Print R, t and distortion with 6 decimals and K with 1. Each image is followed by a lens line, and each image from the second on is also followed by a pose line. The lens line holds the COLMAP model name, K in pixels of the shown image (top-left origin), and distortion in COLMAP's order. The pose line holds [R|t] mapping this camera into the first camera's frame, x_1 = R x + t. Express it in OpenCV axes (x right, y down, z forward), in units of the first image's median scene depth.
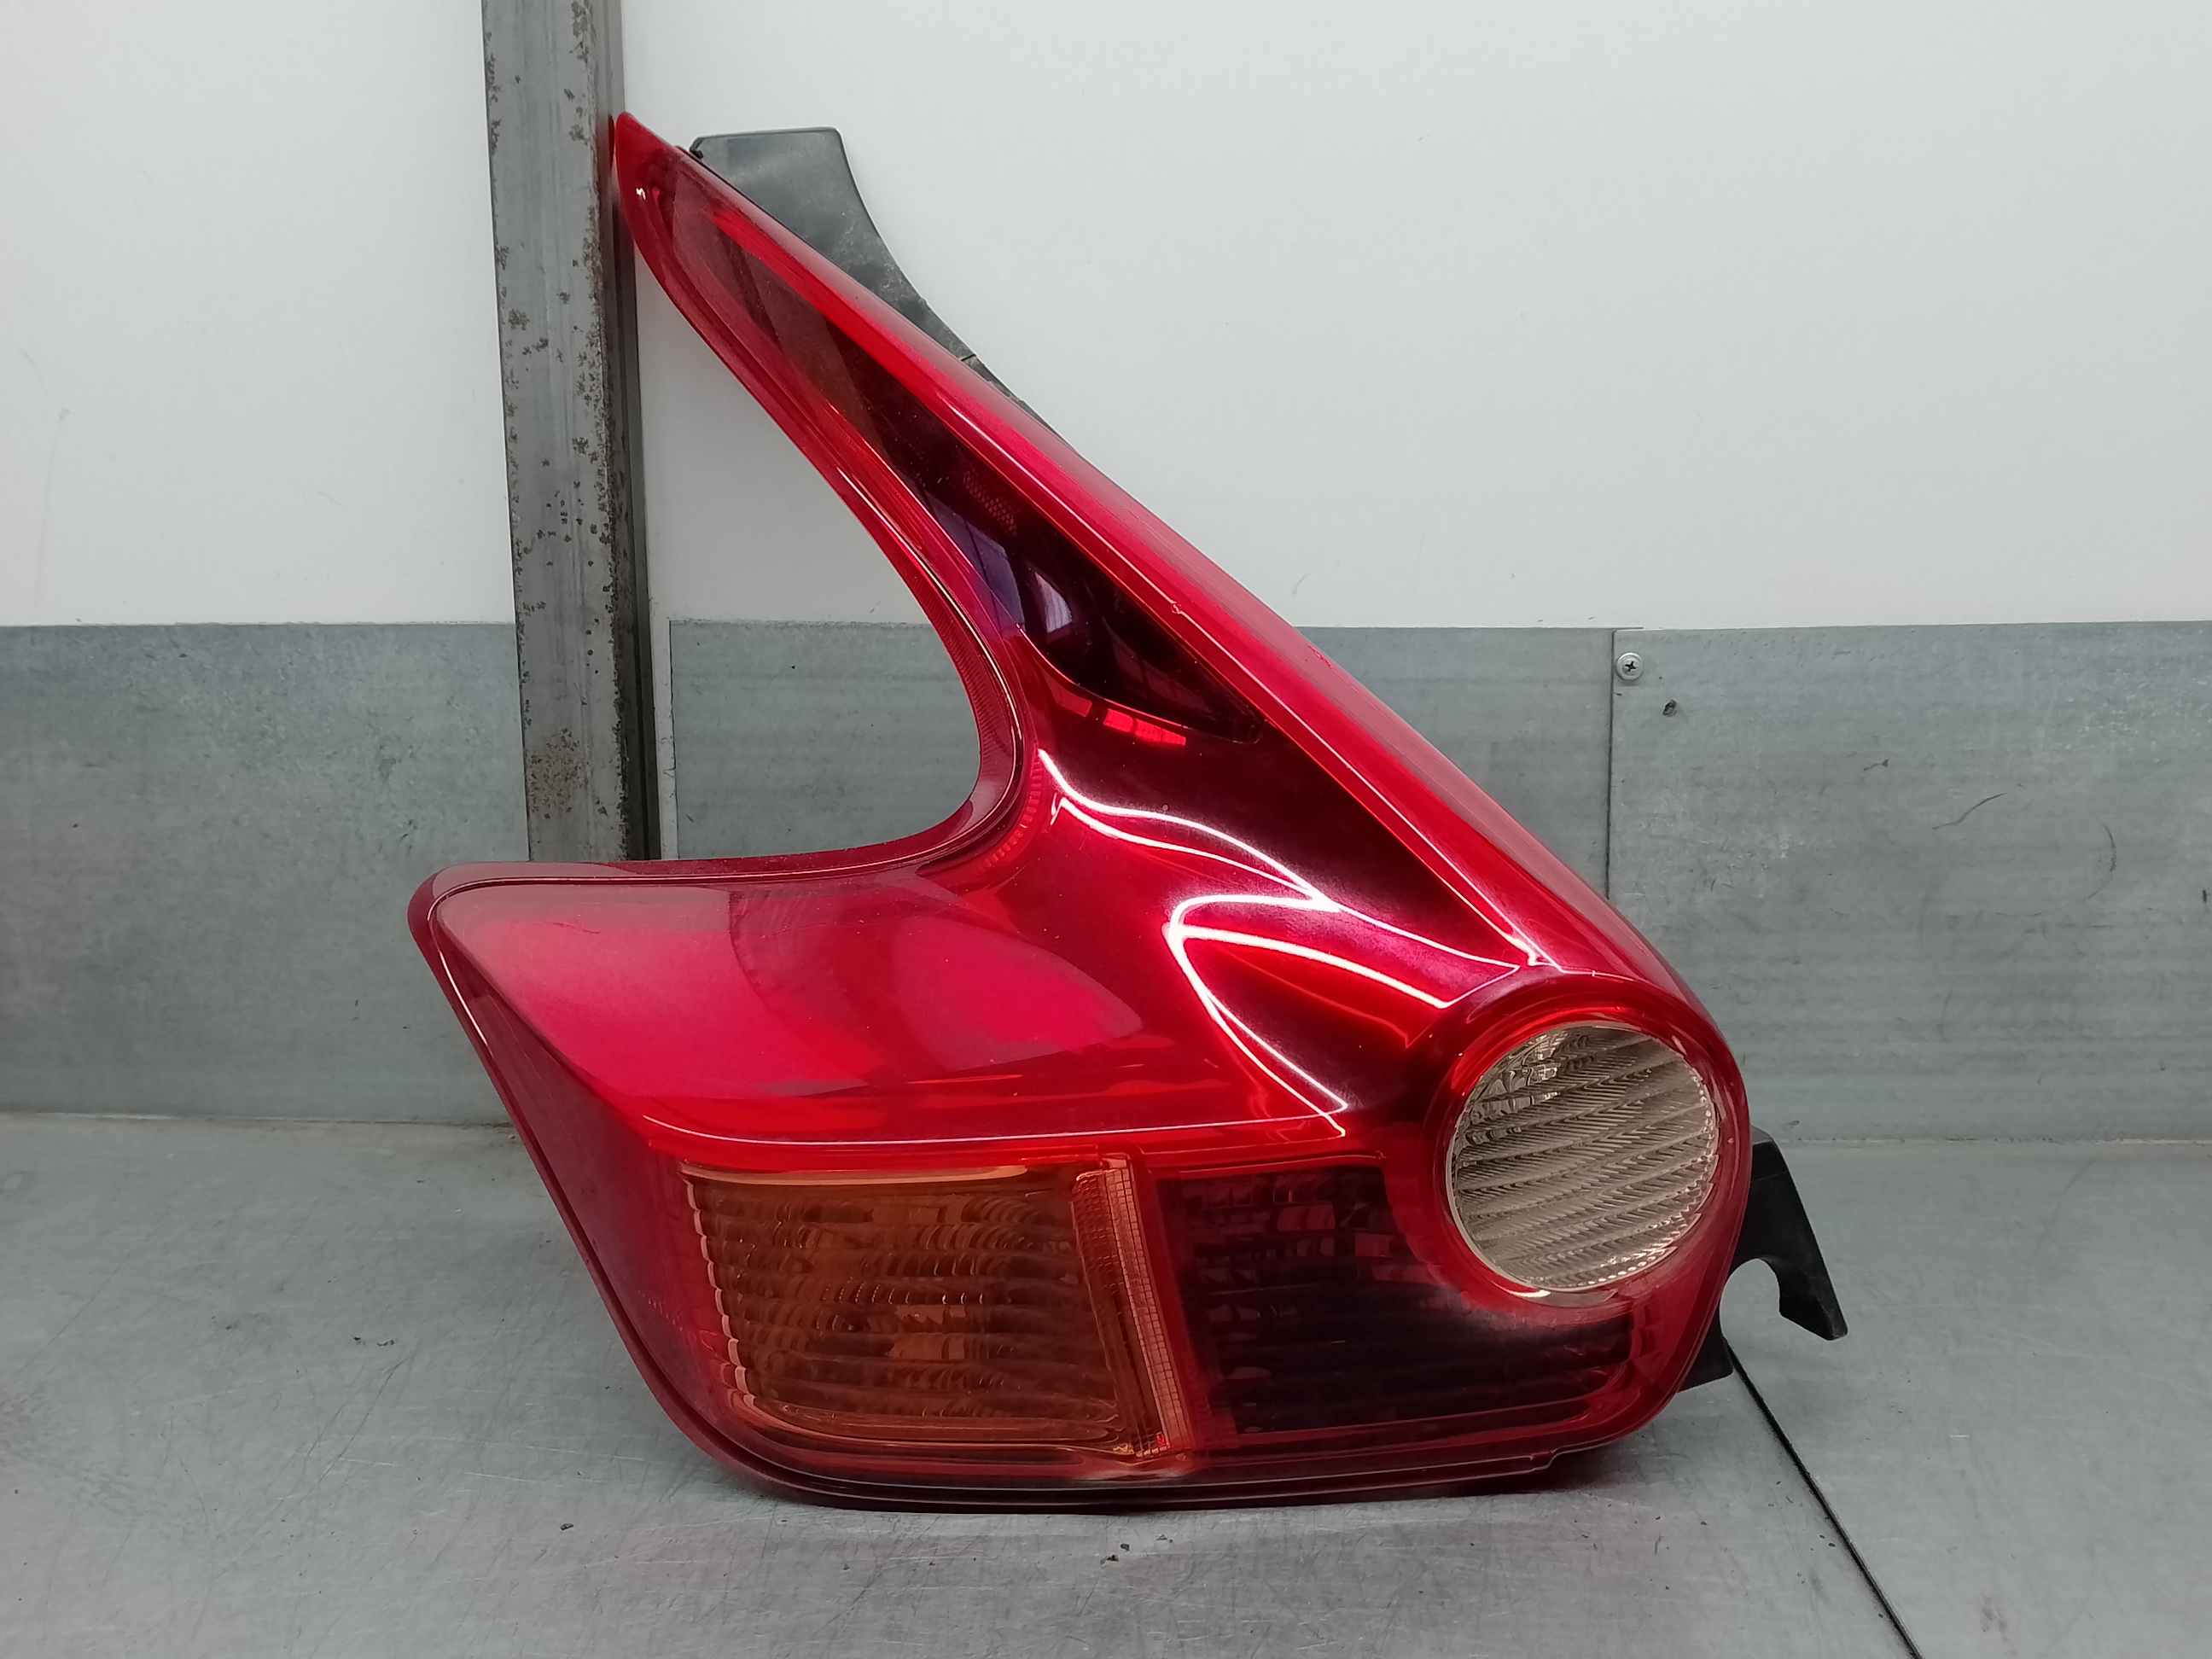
lens RADIAL K [[1756.8, 0, 1108.0], [0, 1756.8, 838.9], [0, 0, 1]] dist [0.033472, -0.078924]
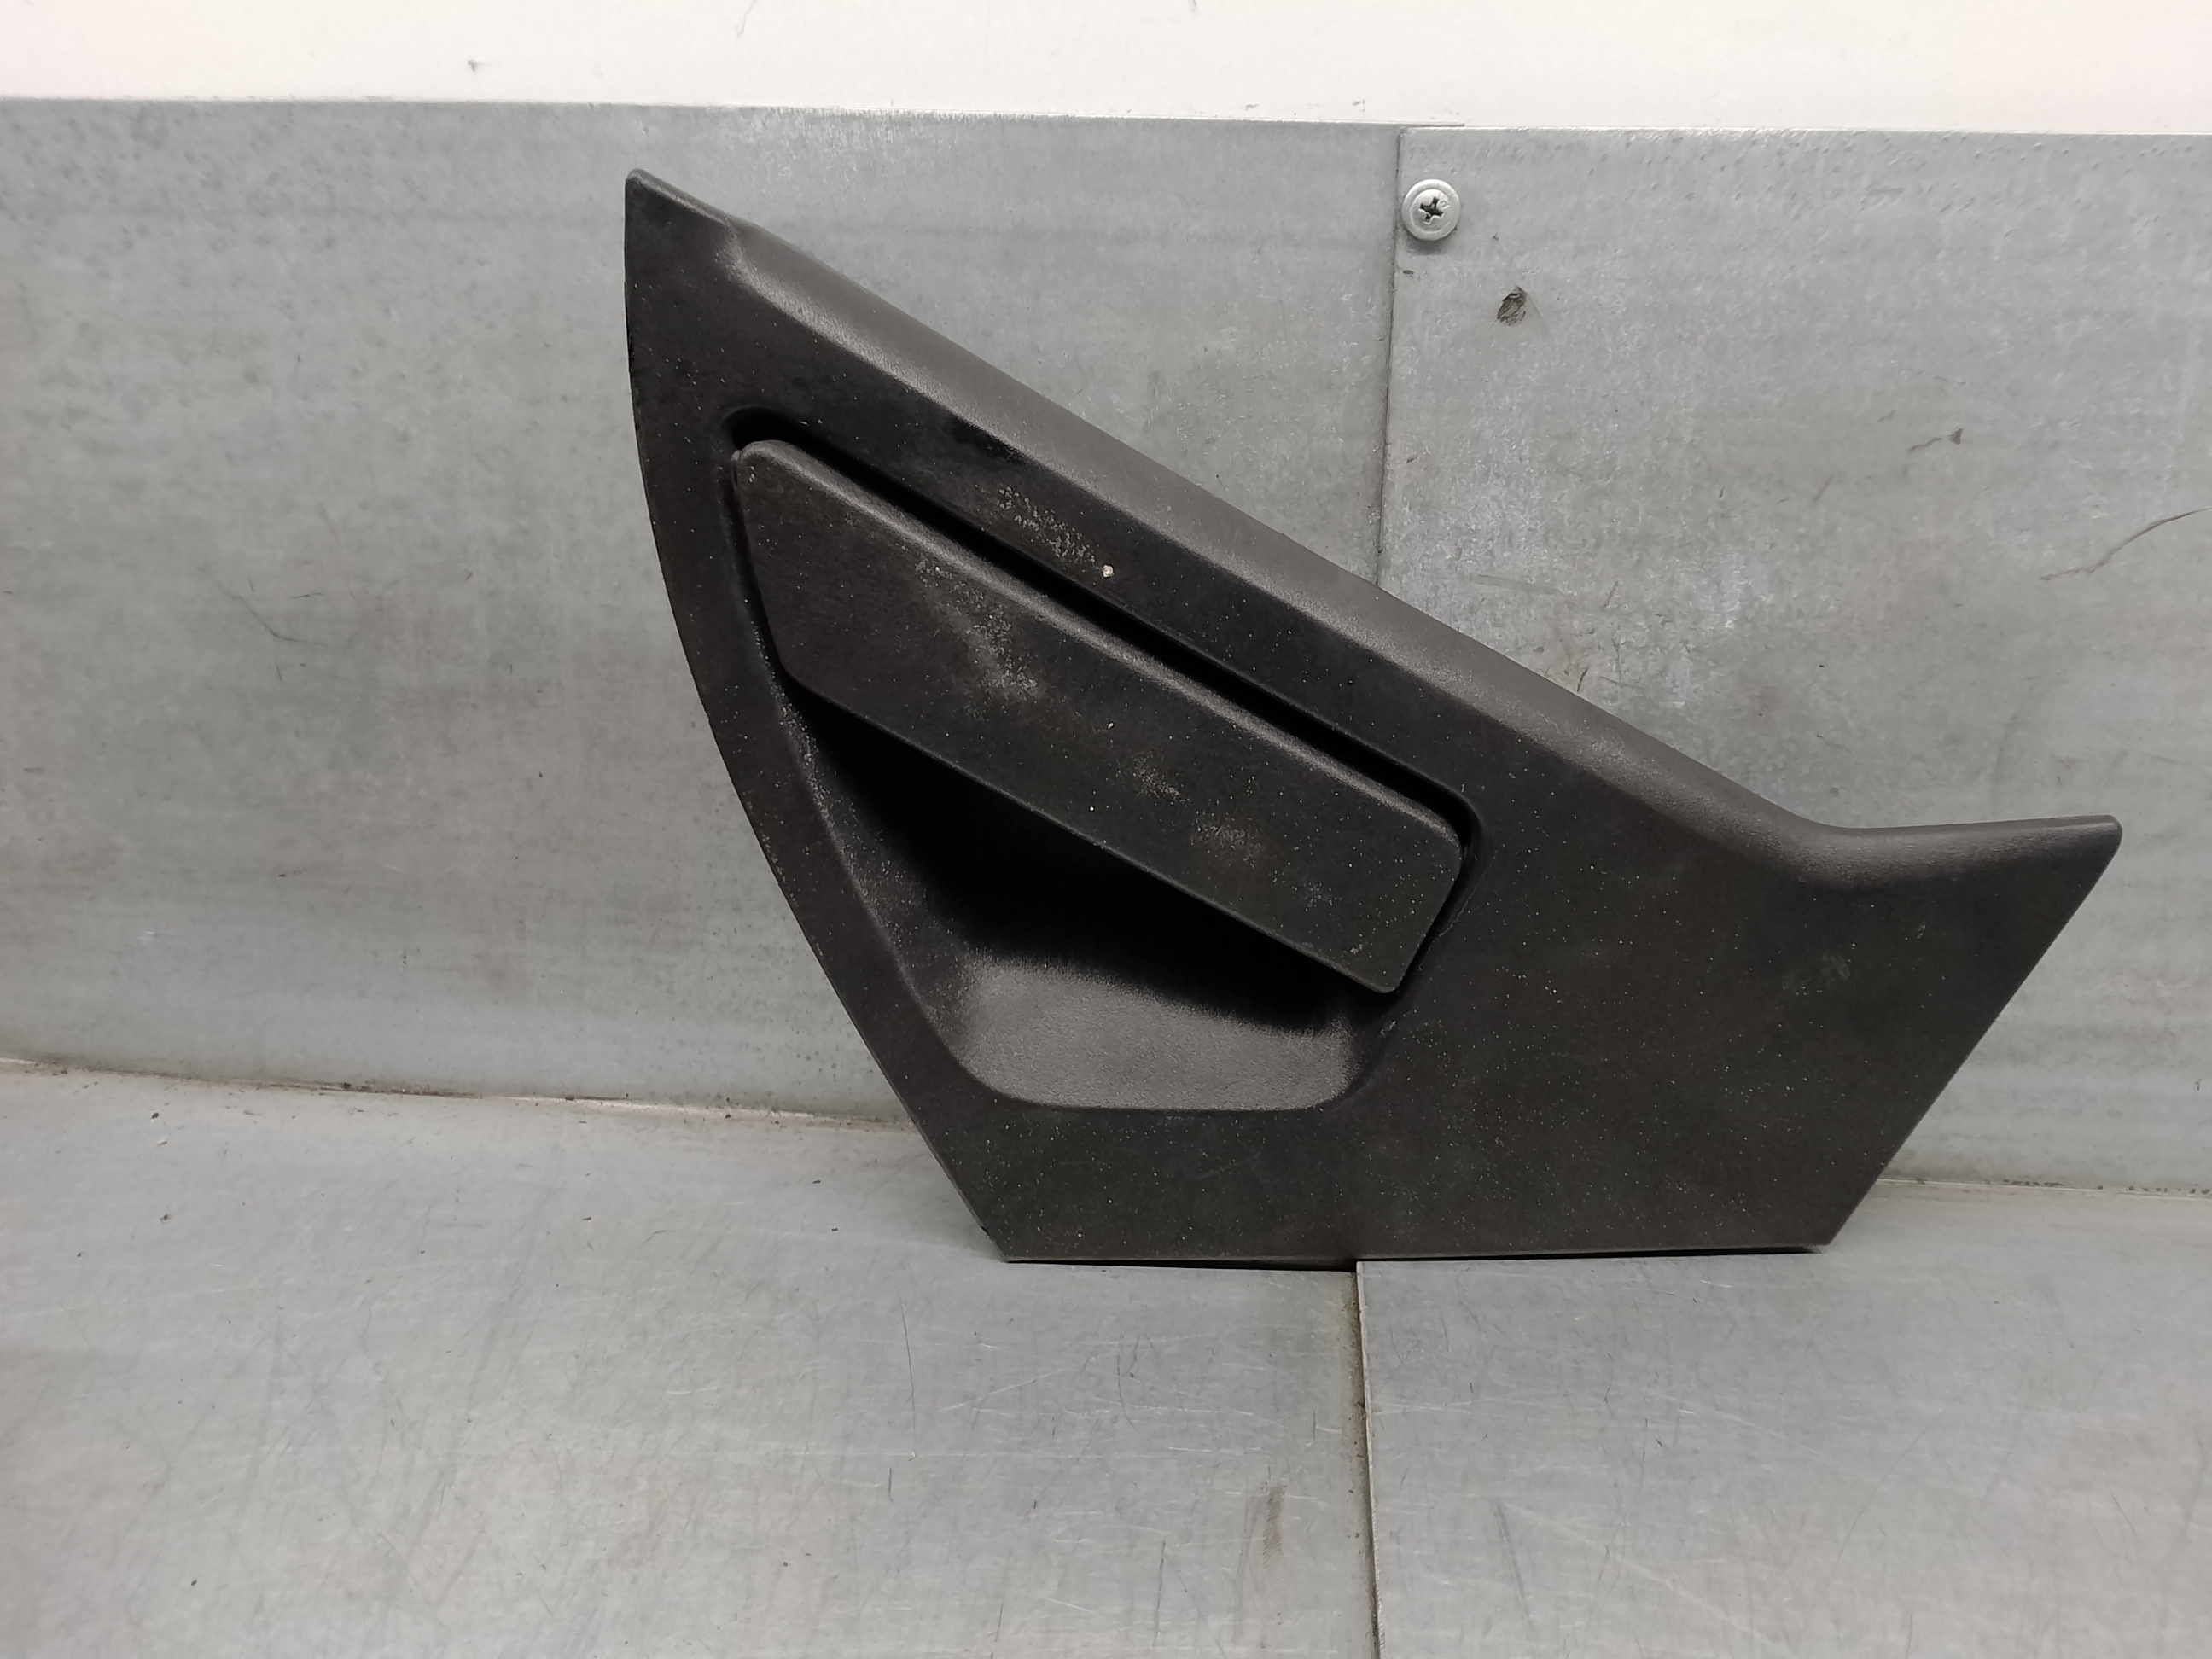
lens RADIAL K [[1756.8, 0, 1113.3], [0, 1756.8, 838.6], [0, 0, 1]] dist [0.033472, -0.078924]
pose [[0.998937, 0.035617, -0.029253, 0.228334], [-0.030946, 0.988653, 0.146996, 0.001640], [0.034156, -0.145934, 0.988704, 0.499660]]
